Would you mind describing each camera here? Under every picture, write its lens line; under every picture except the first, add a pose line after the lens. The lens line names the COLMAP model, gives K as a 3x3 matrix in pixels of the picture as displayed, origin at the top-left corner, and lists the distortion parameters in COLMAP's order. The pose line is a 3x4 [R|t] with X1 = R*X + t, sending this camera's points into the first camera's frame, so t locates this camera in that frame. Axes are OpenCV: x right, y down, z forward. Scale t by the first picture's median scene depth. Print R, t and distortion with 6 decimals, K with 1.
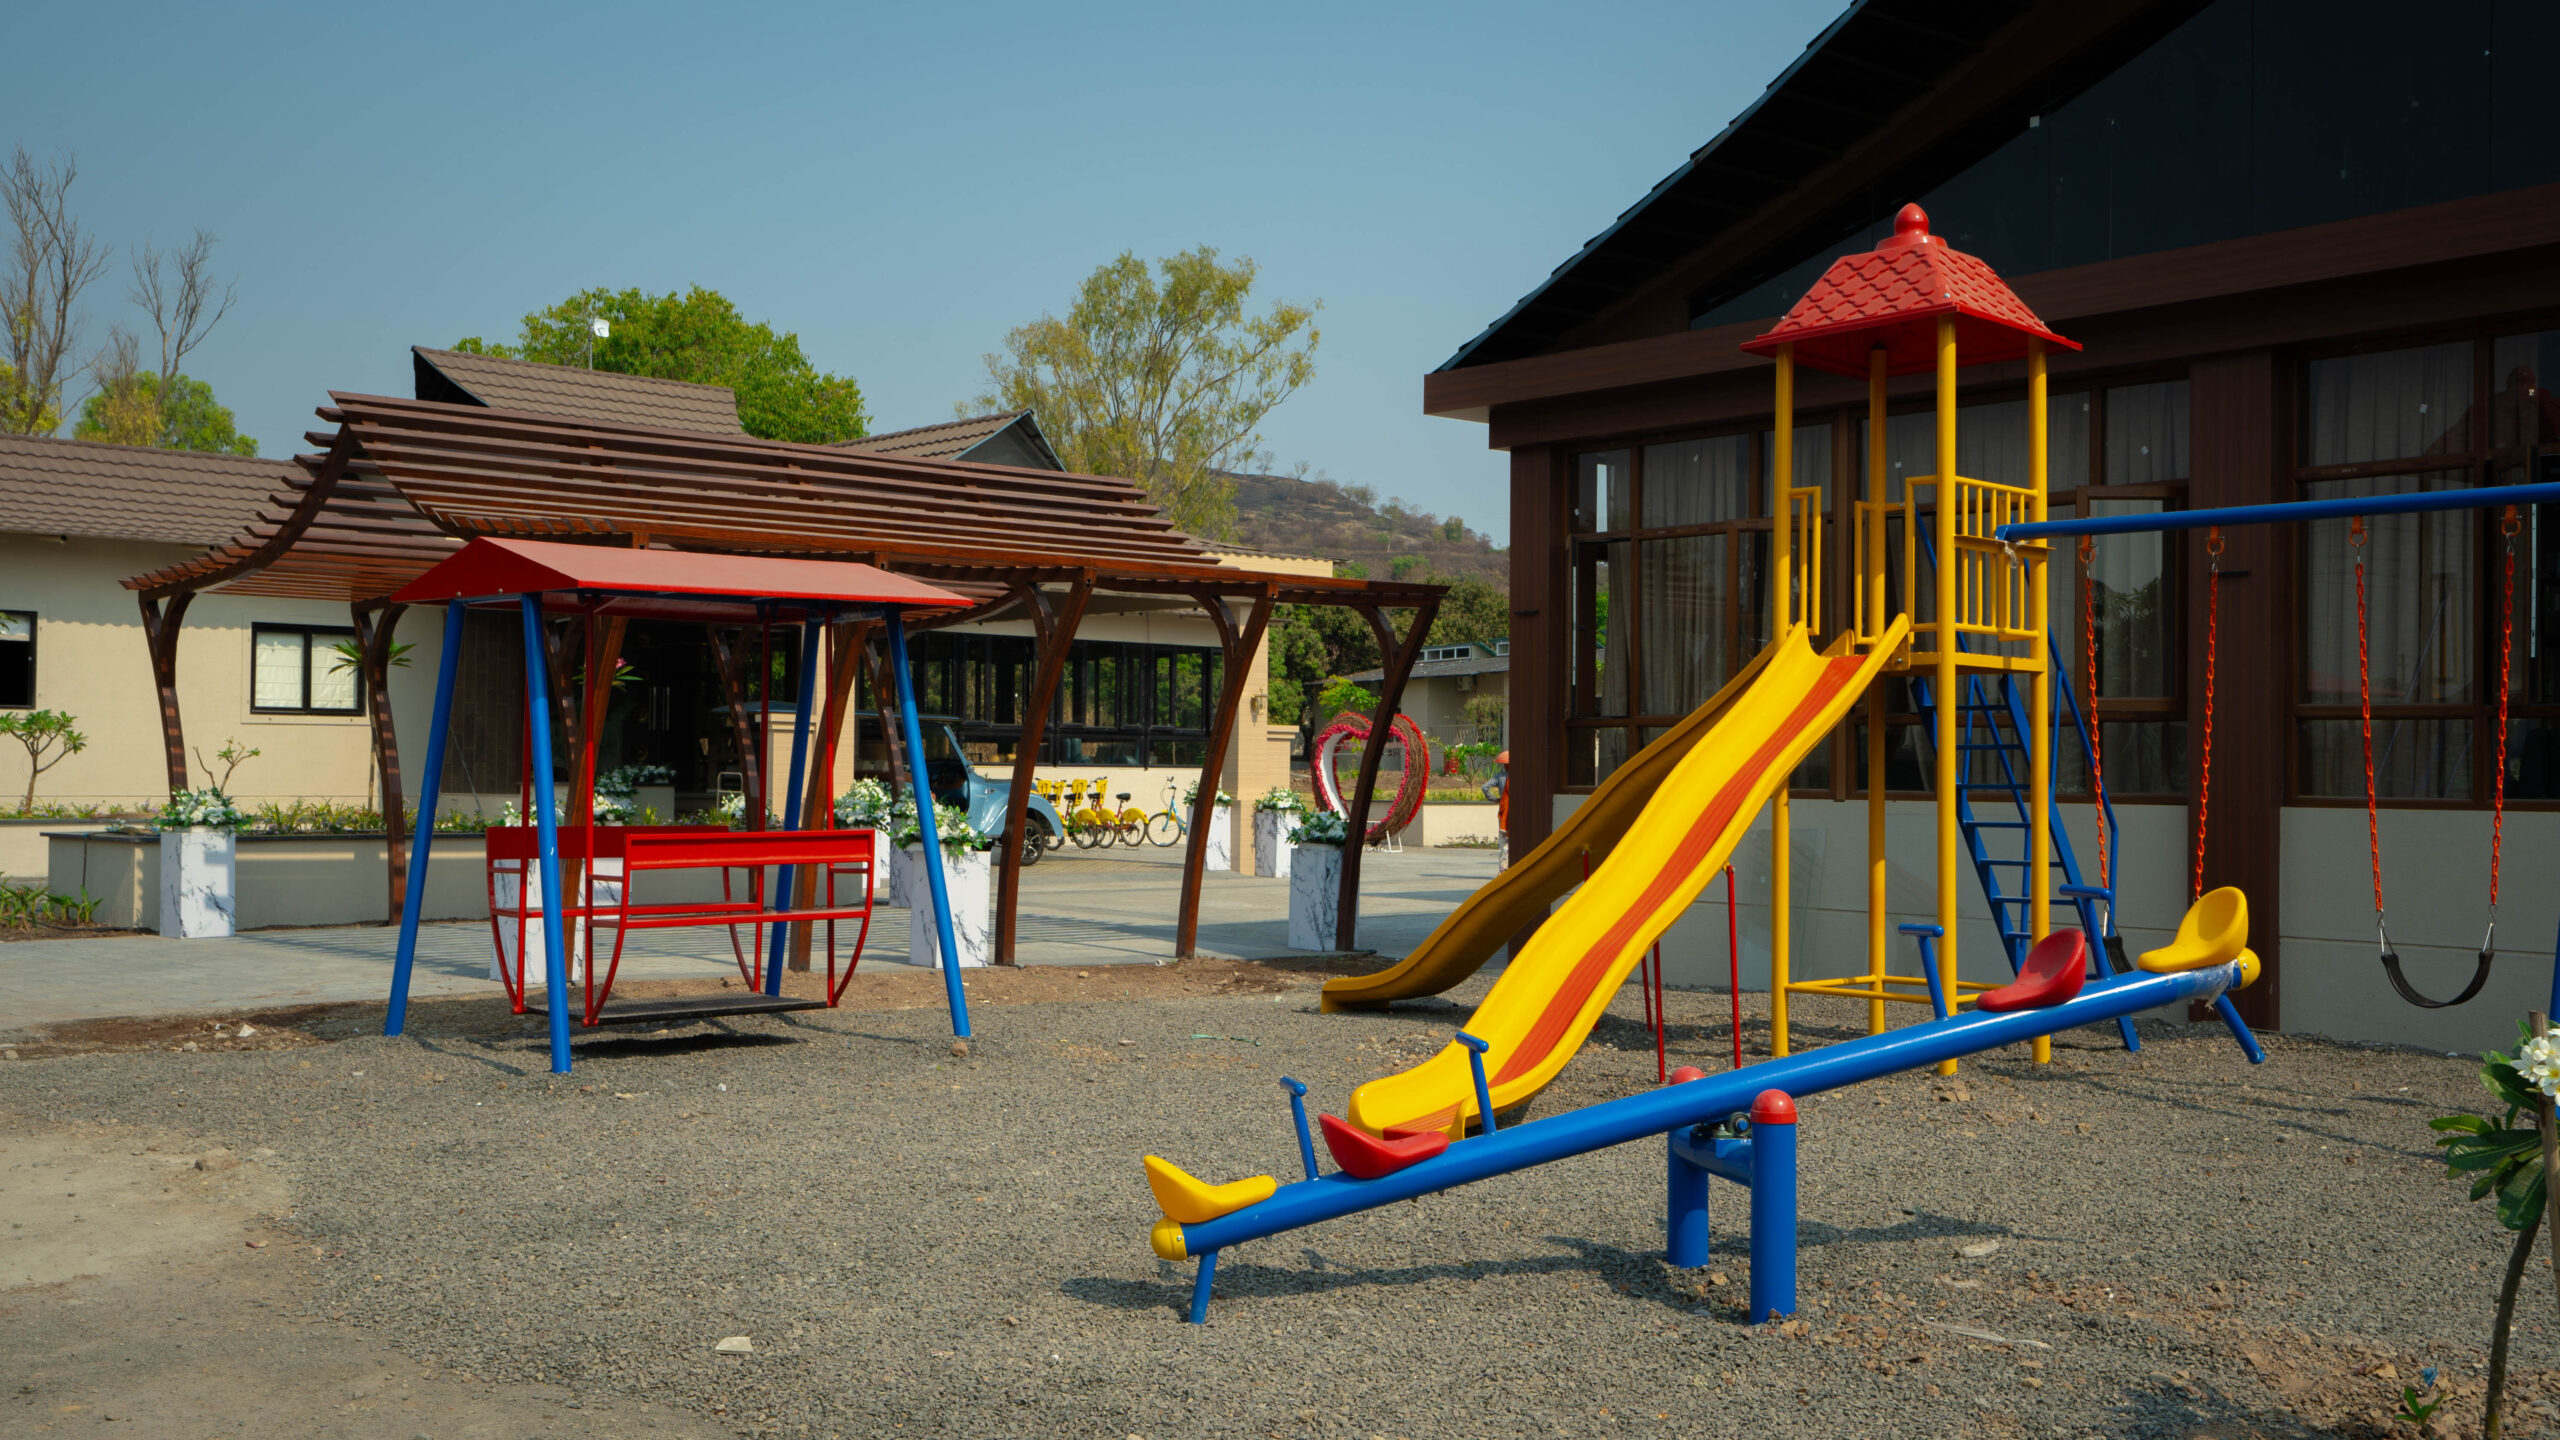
lens RADIAL K [[2439.7, 0, 1280.9], [0, 2439.7, 719.5], [0, 0, 1]] dist [-0.005221, 0.000000]
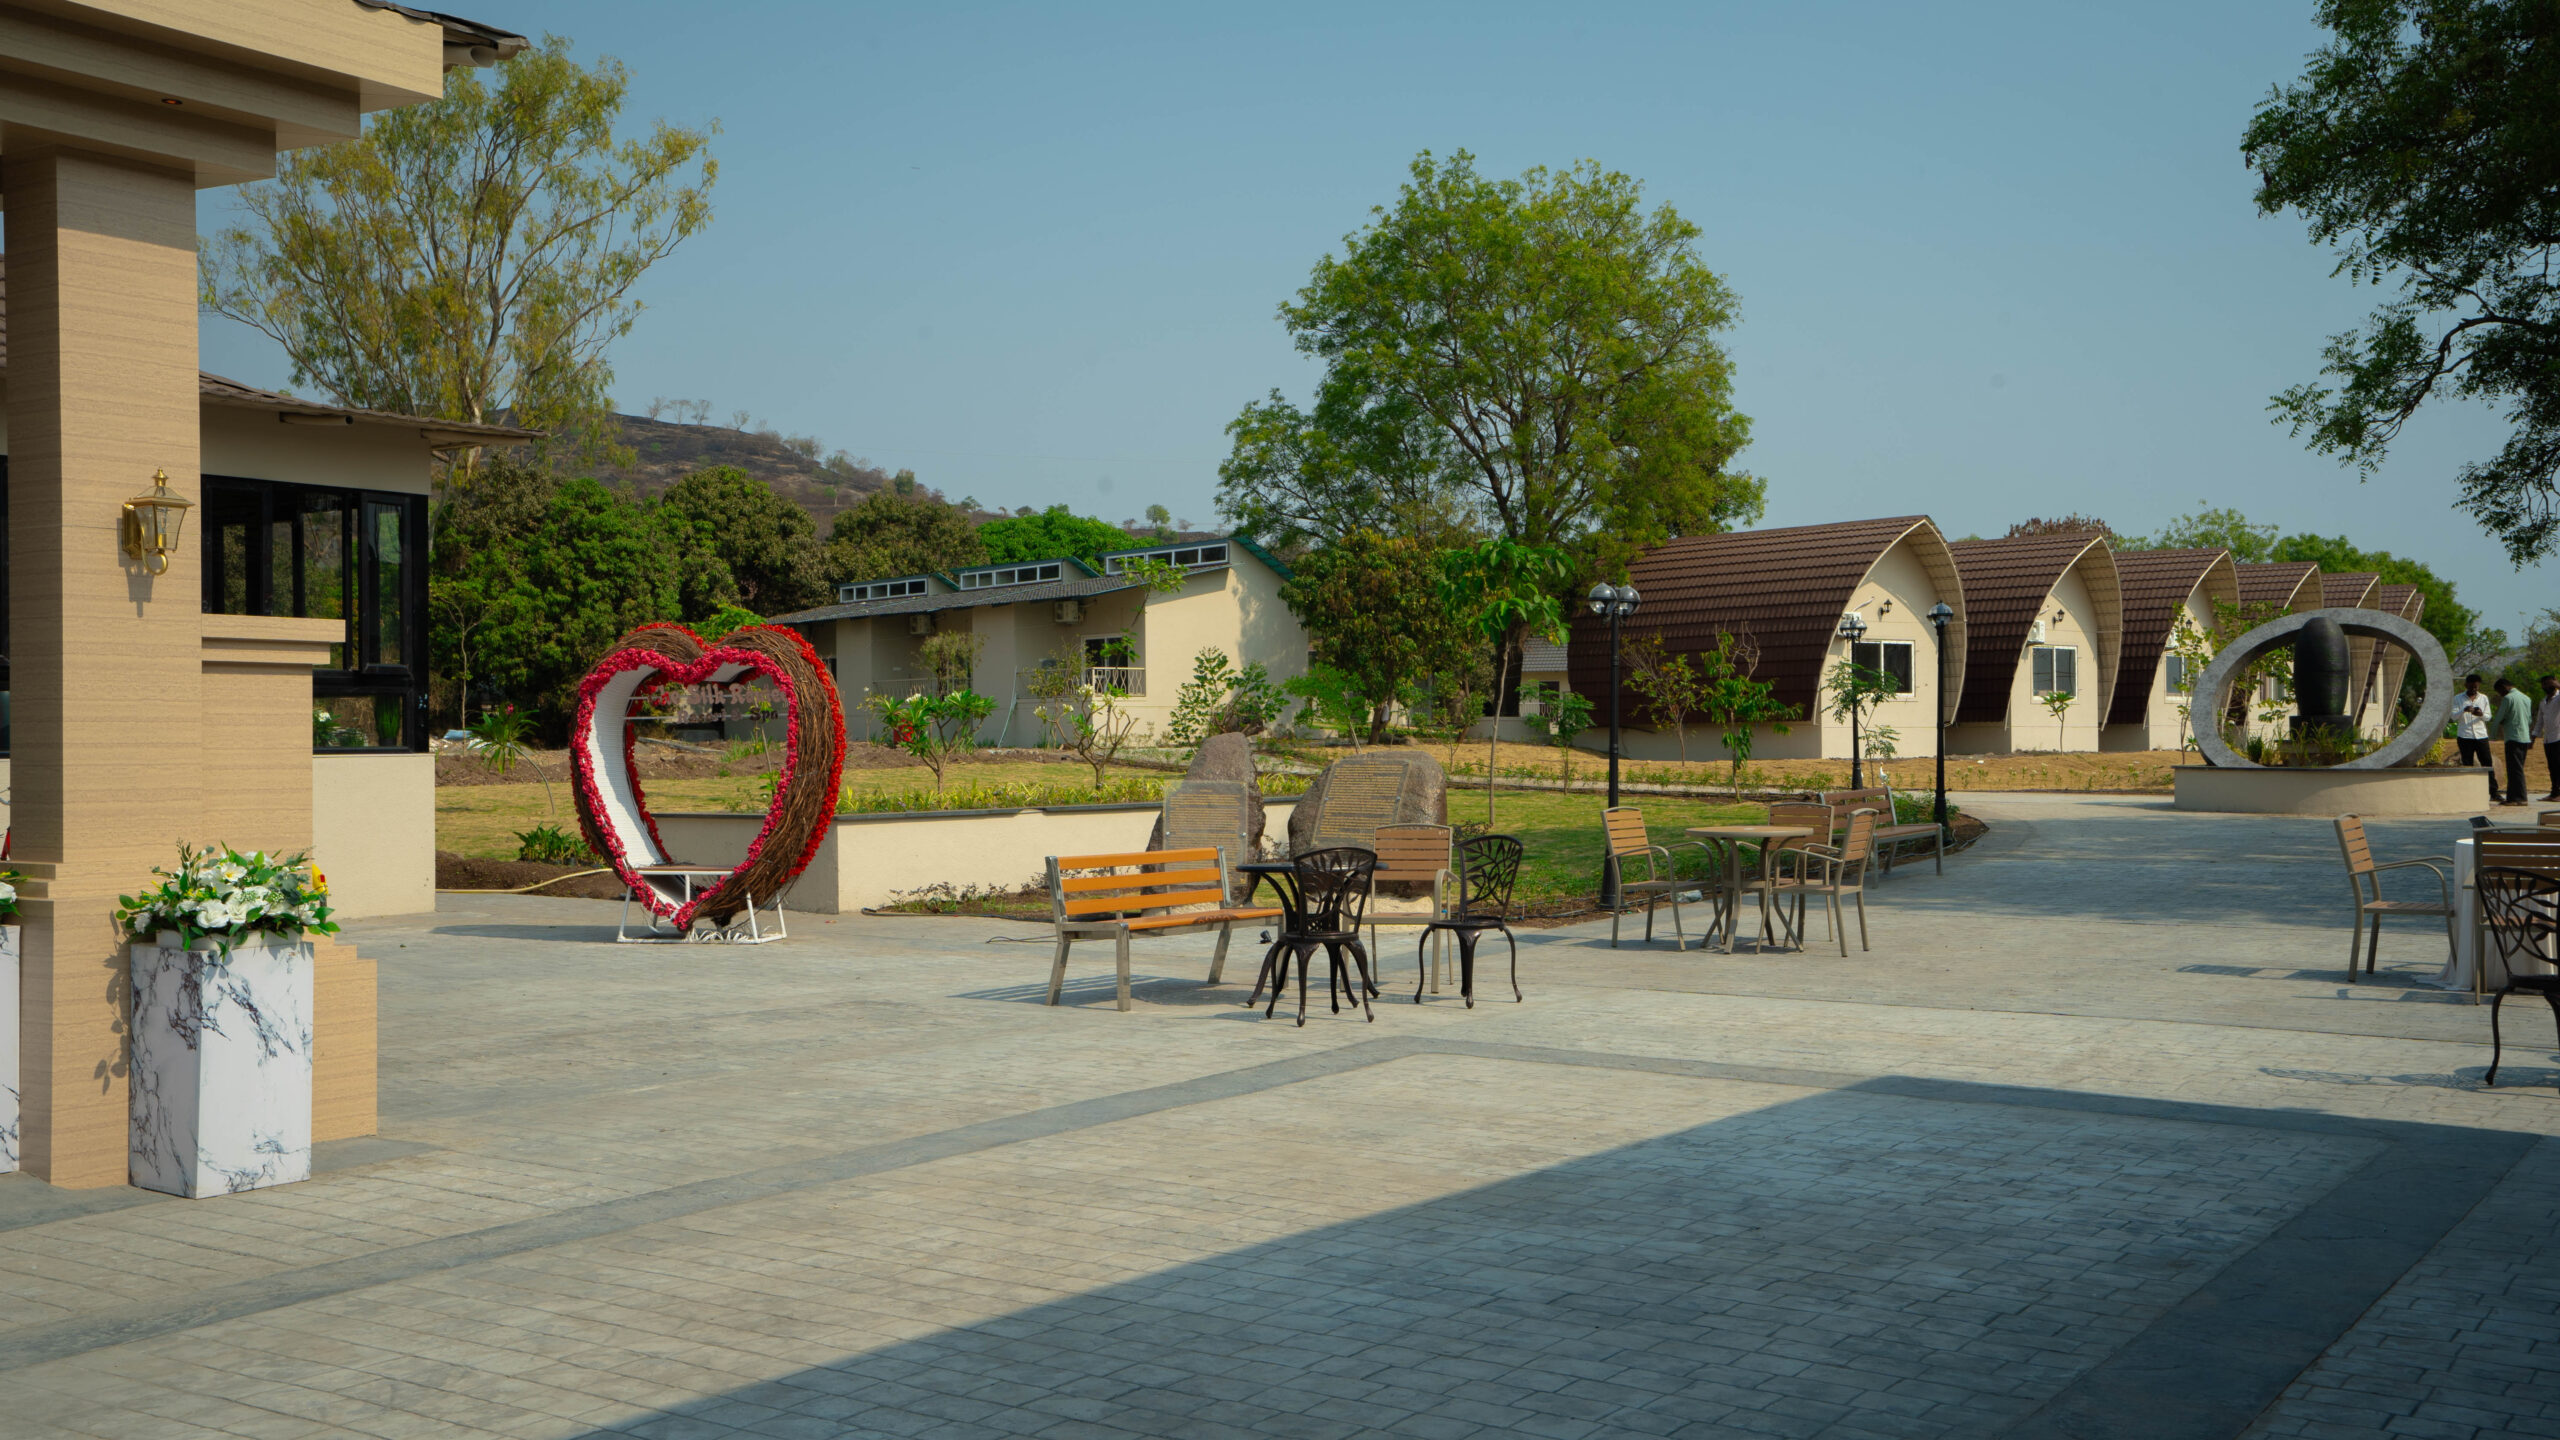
lens RADIAL K [[2463.3, 0, 1282.5], [0, 2463.3, 712.5], [0, 0, 1]] dist [0.096473, 0.000000]
pose [[0.975543, -0.014419, 0.219336, 0.014849], [0.011664, 0.999836, 0.013851, 0.003168], [-0.219500, -0.010954, 0.975551, 0.202453]]
